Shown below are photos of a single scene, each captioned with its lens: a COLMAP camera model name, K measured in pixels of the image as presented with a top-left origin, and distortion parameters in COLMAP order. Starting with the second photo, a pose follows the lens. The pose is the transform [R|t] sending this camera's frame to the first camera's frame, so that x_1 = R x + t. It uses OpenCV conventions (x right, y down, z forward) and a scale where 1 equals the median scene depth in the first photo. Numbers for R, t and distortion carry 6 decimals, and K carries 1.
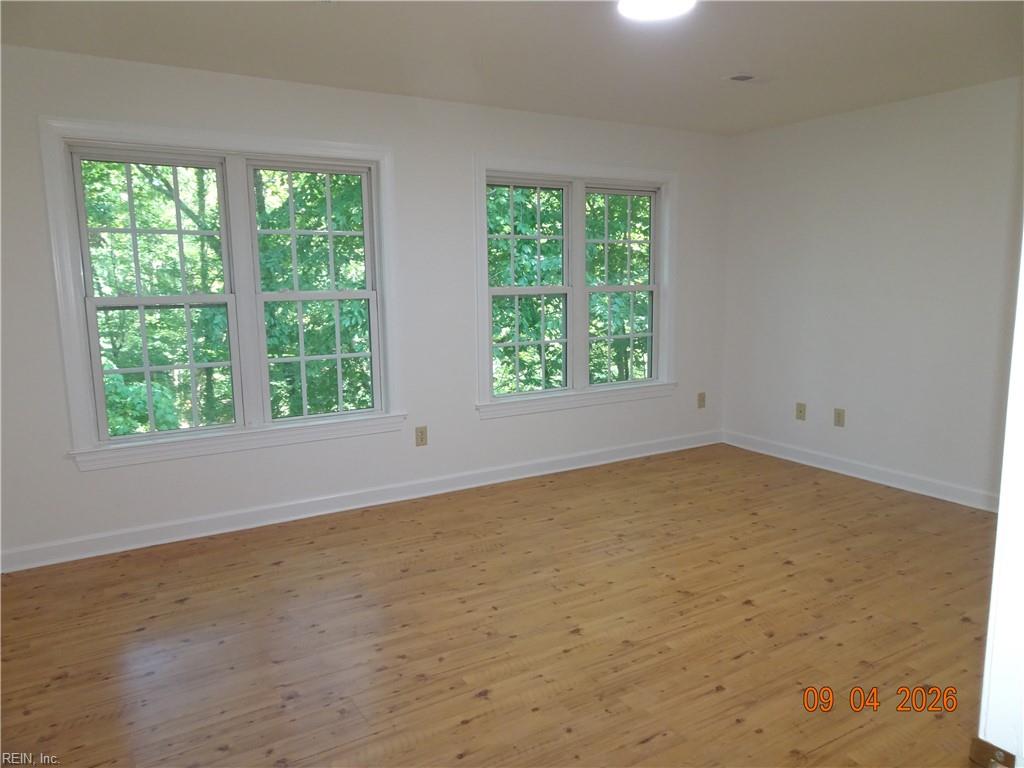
lens RADIAL K [[730.6, 0, 513.0], [0, 730.6, 386.3], [0, 0, 1]] dist [0.009754, 0.005386]
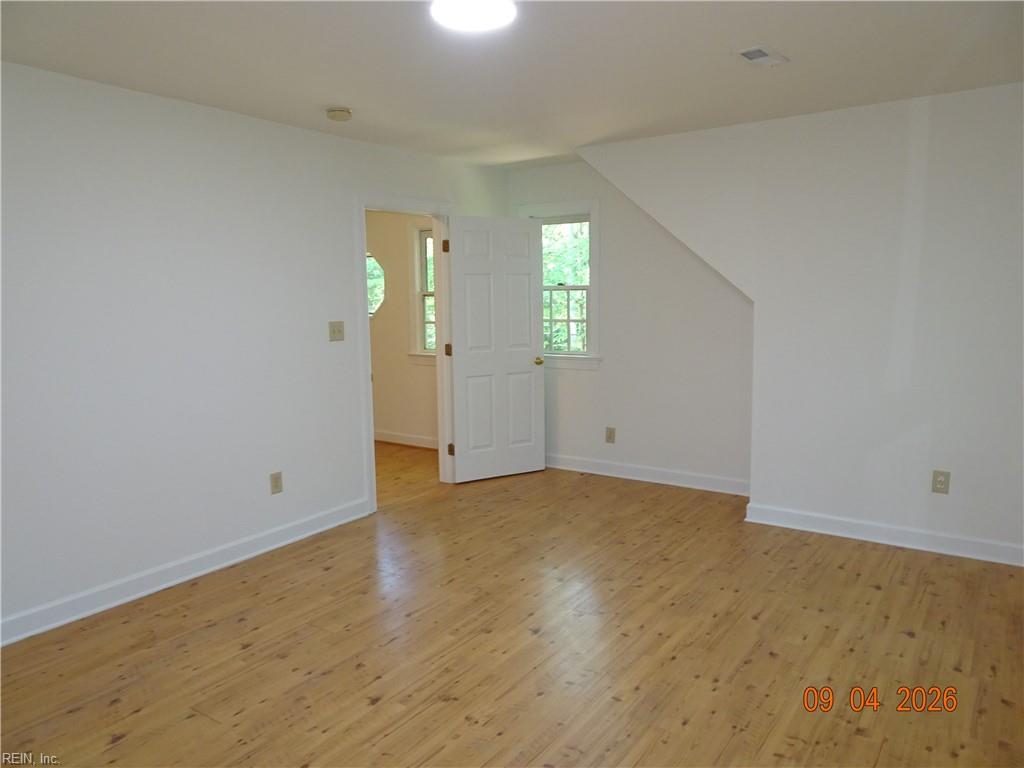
lens RADIAL K [[730.6, 0, 513.0], [0, 730.6, 386.3], [0, 0, 1]] dist [0.009754, 0.005386]
pose [[-0.917732, 0.074652, -0.390122, 0.479127], [-0.035787, 0.962645, 0.268393, -0.288275], [0.395585, 0.260274, -0.880778, 1.718876]]
